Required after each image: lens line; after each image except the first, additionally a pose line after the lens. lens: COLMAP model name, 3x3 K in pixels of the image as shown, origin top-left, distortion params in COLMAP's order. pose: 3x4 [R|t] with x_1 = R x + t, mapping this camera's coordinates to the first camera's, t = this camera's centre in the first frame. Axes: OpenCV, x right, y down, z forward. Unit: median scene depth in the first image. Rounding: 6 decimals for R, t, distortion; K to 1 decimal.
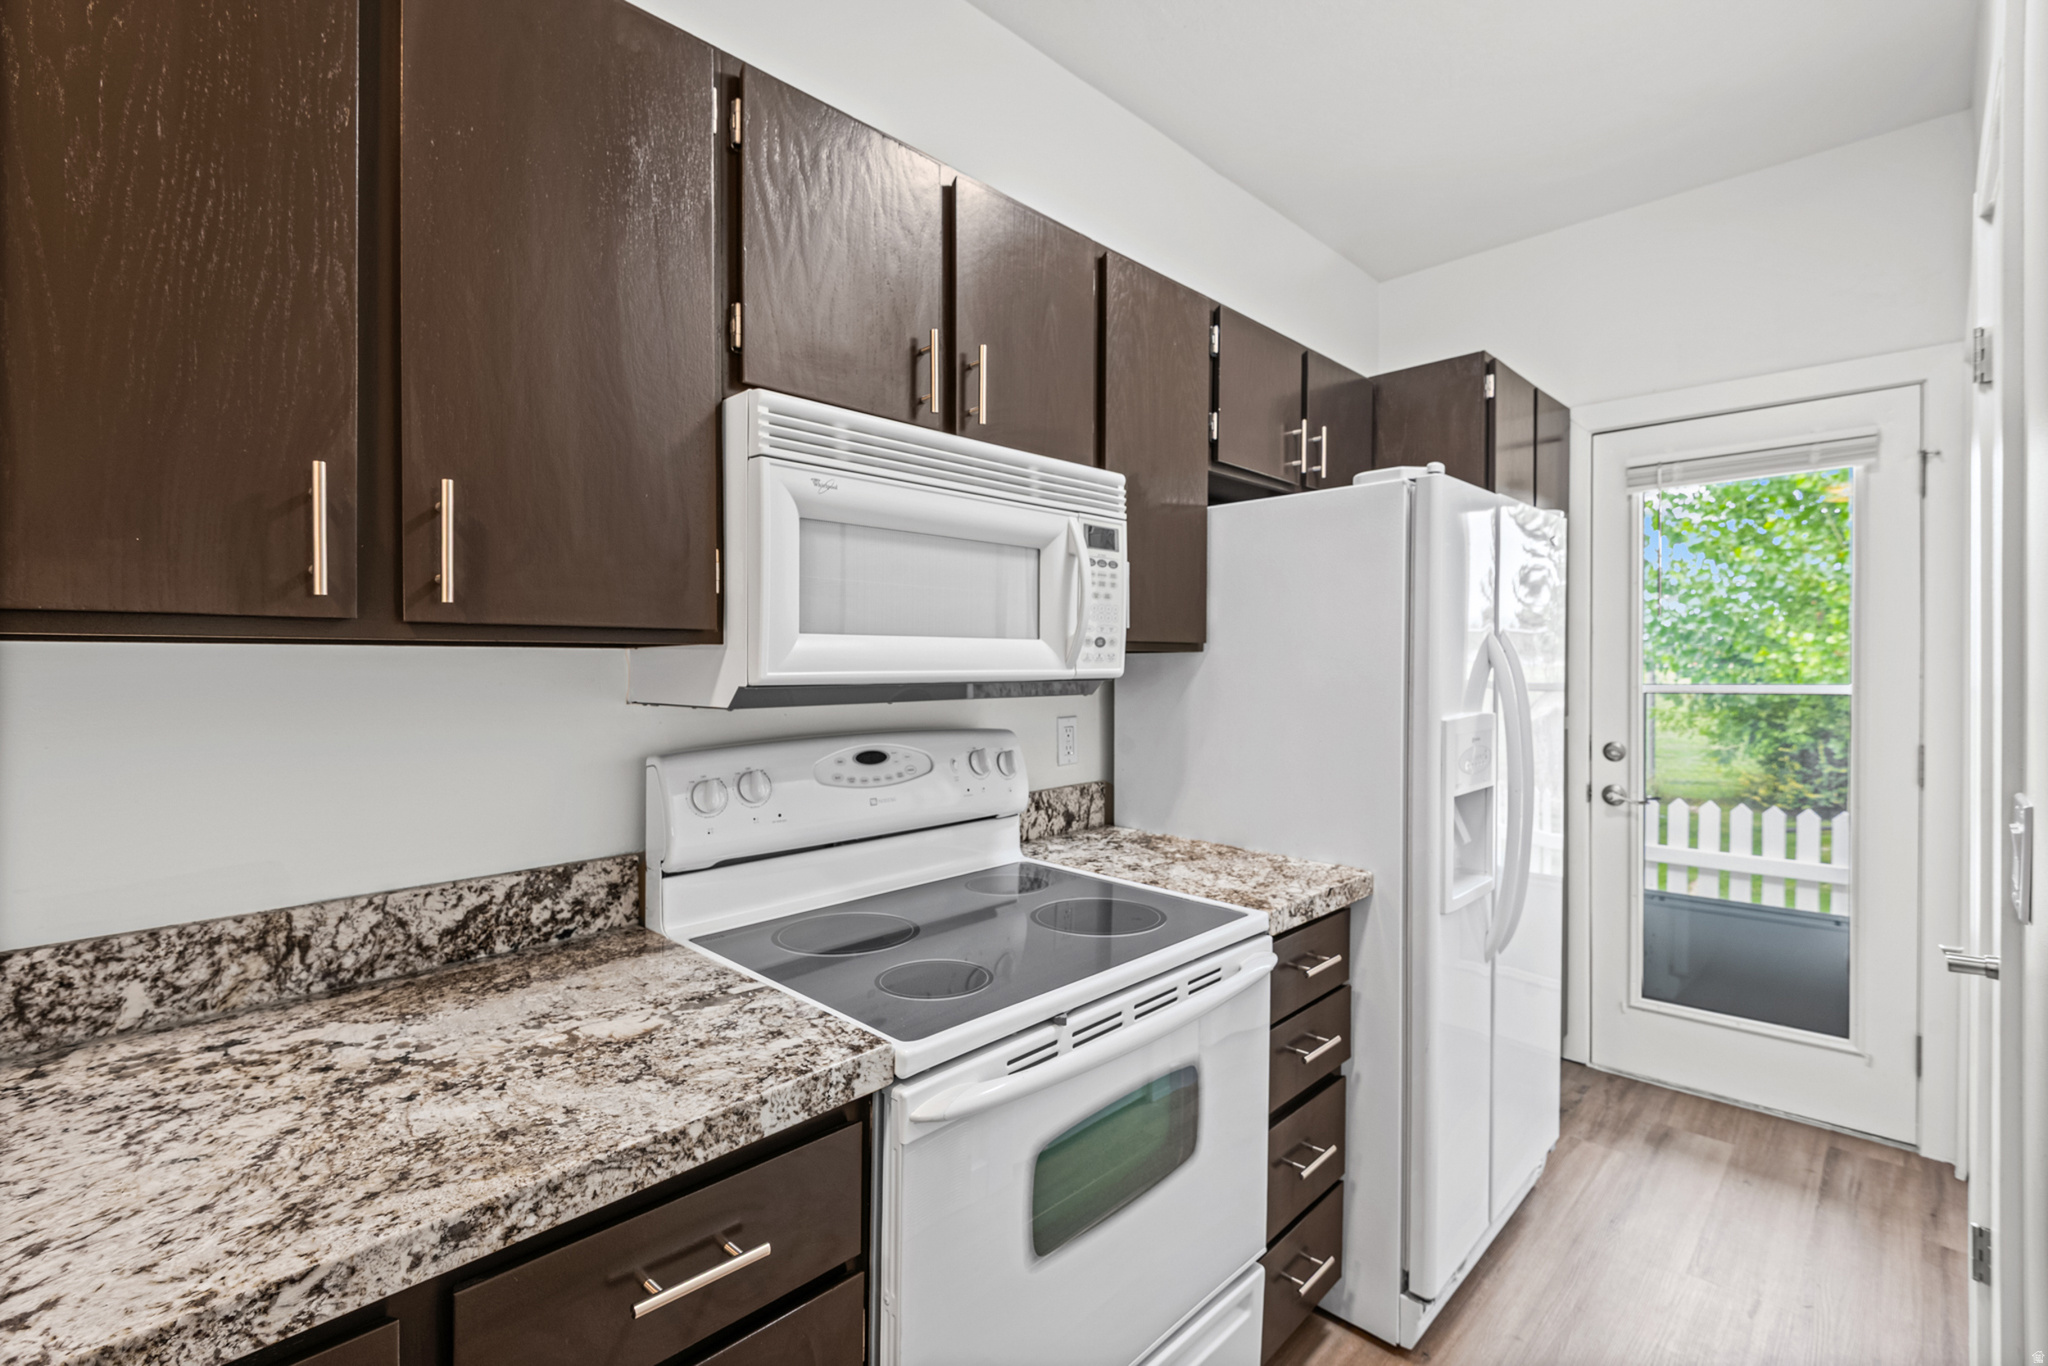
lens RADIAL K [[923.3, 0, 1021.3], [0, 923.3, 667.1], [0, 0, 1]] dist [0.022713, -0.017710]
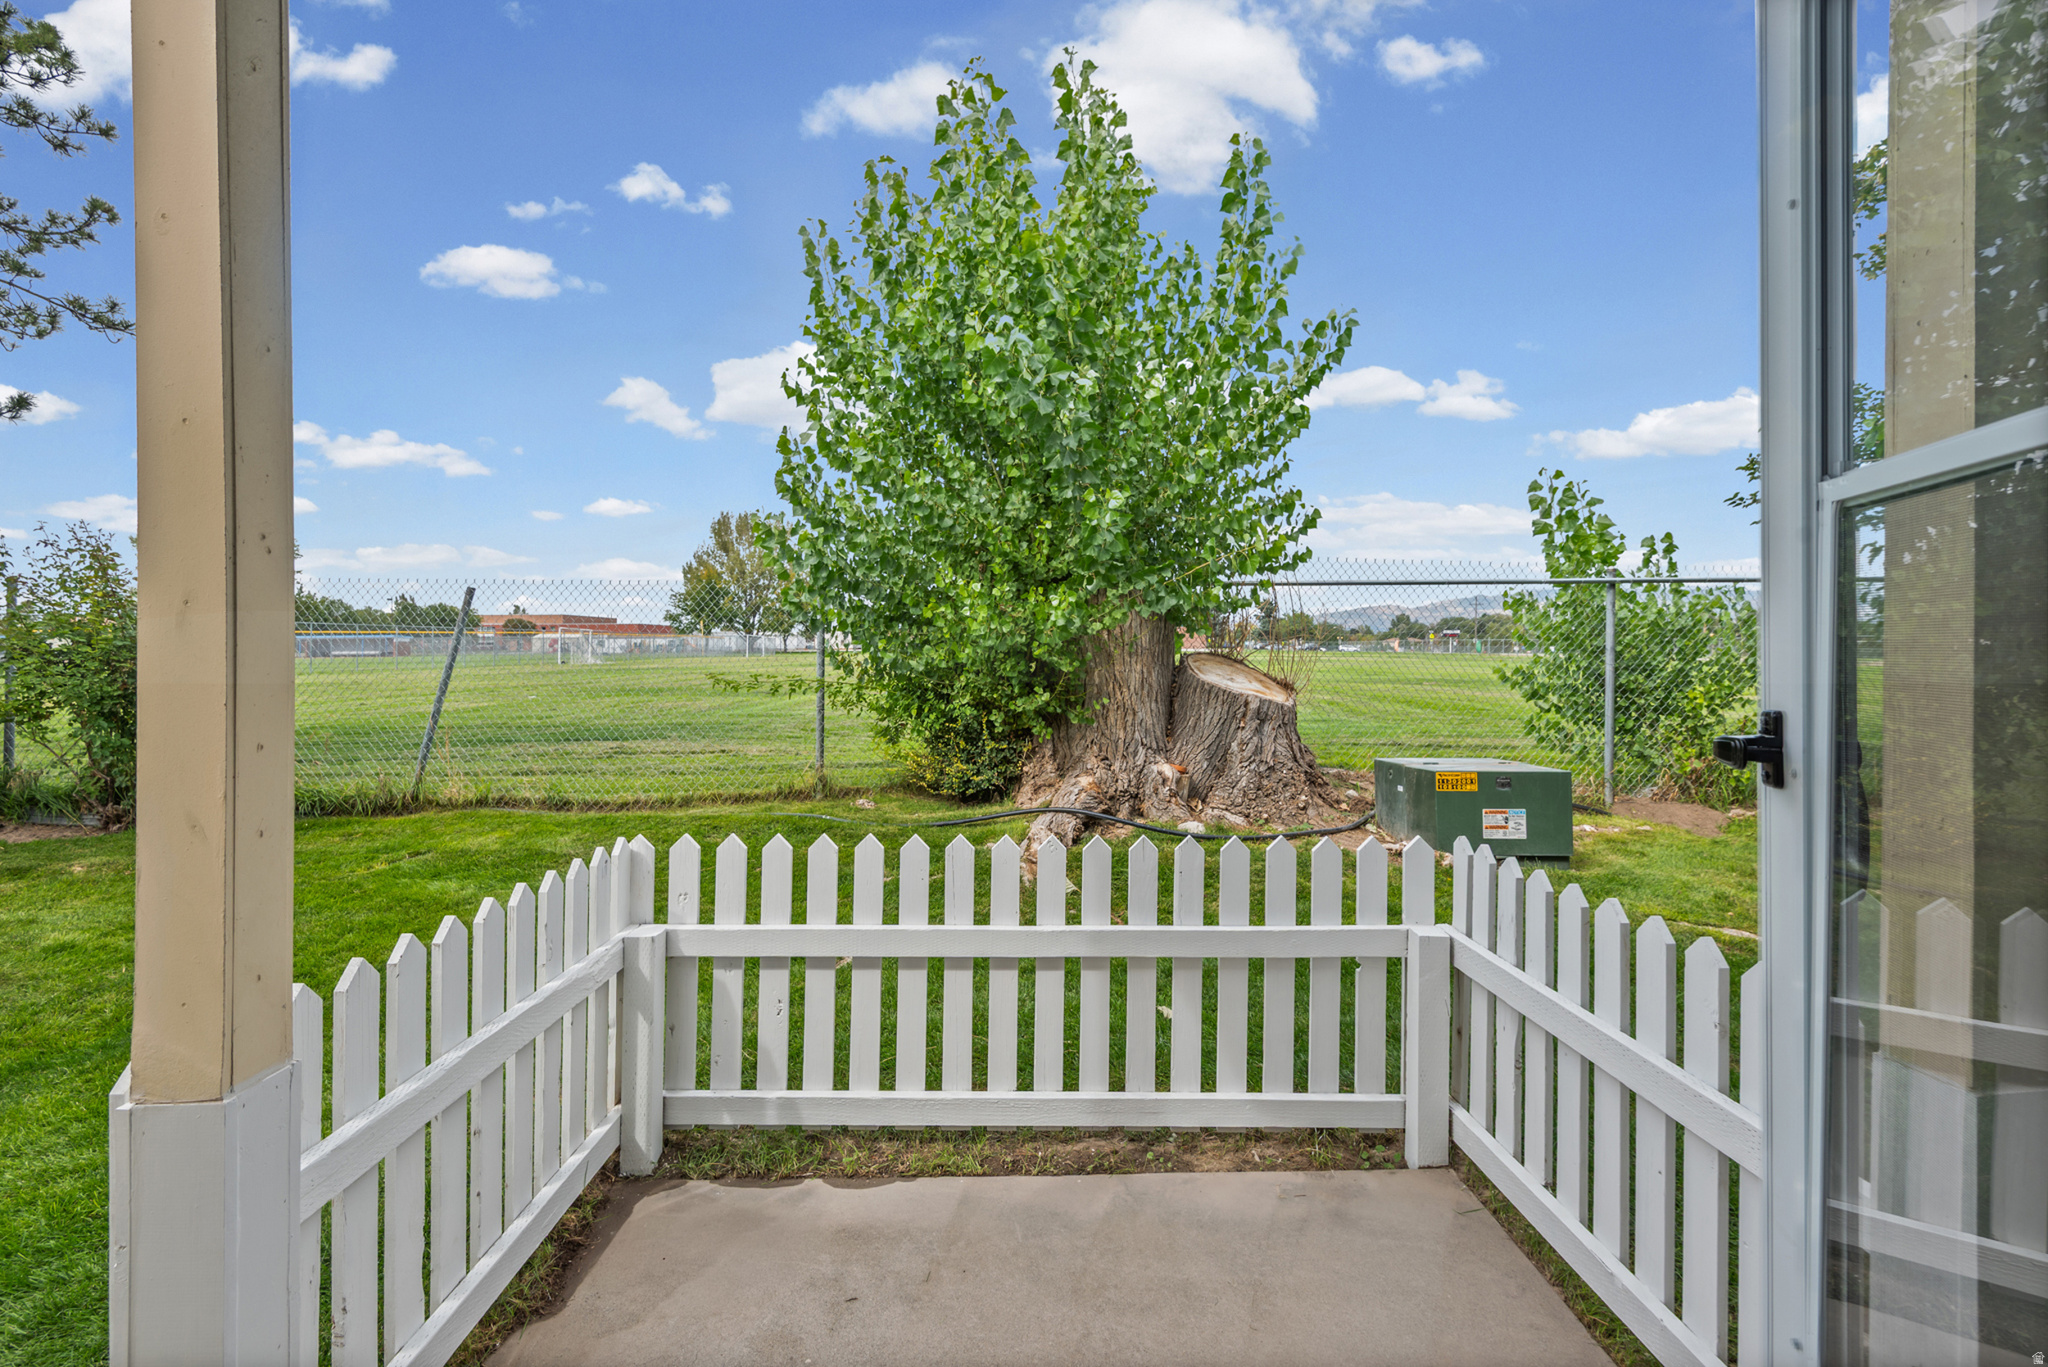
lens RADIAL K [[914.6, 0, 1032.3], [0, 914.6, 655.5], [0, 0, 1]] dist [0.026681, -0.027137]
pose [[0.699858, 0.000490, 0.714281, 0.284278], [-0.005098, 0.999978, 0.004308, 0.022606], [-0.714263, -0.006656, 0.699845, 0.372056]]
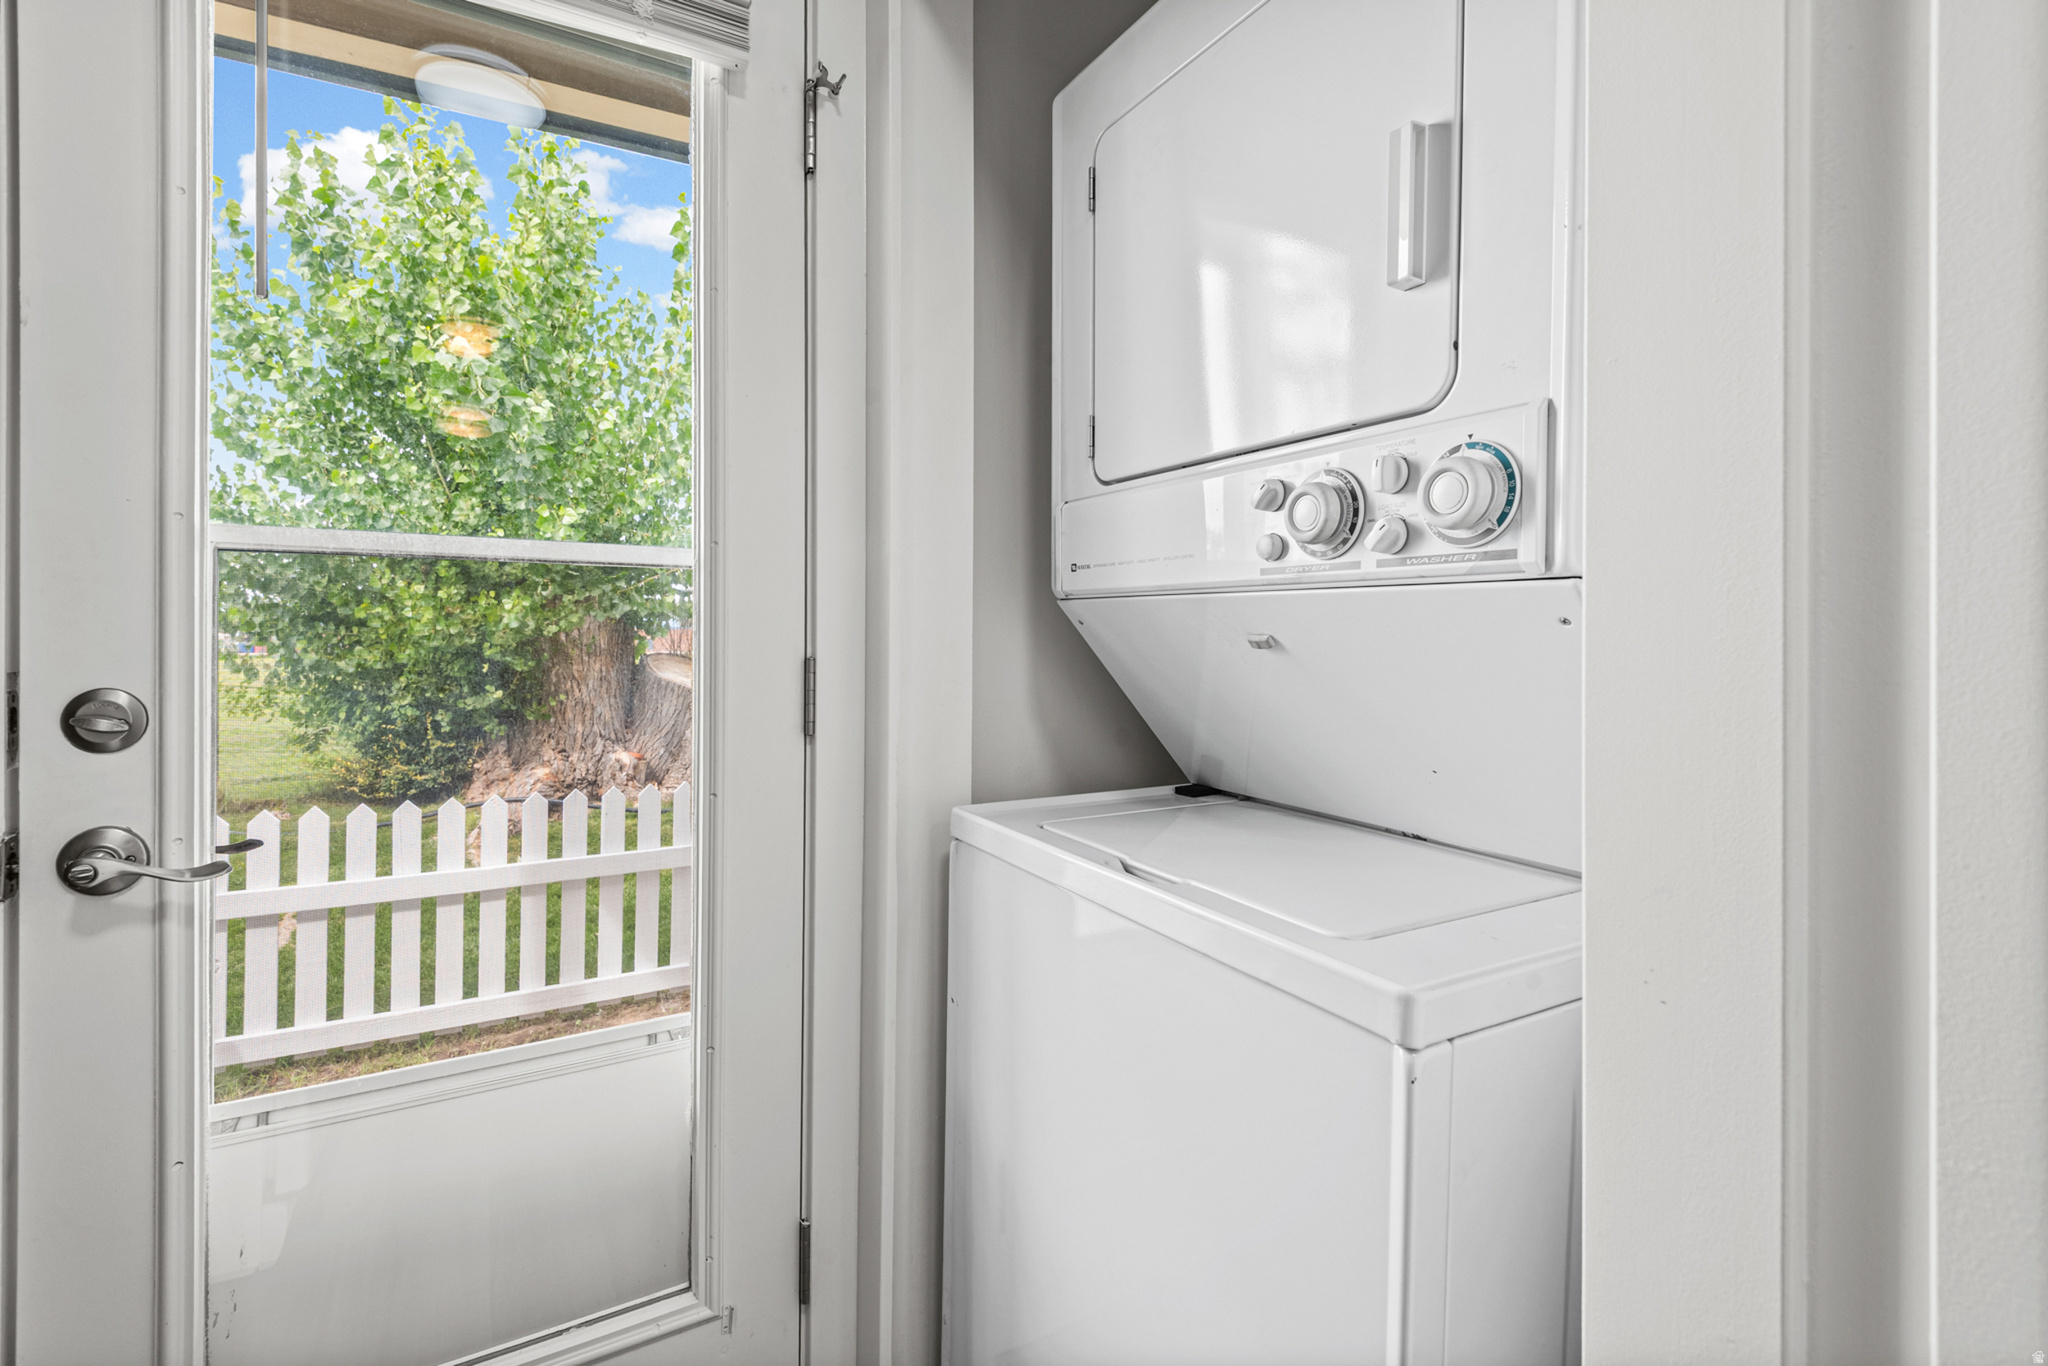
lens RADIAL K [[914.6, 0, 1032.3], [0, 914.6, 655.0], [0, 0, 1]] dist [0.026681, -0.027137]
pose [[0.241724, 0.002637, 0.970342, 0.162107], [-0.000365, 0.999996, -0.002627, 0.027153], [-0.970345, 0.000281, 0.241724, 0.243296]]
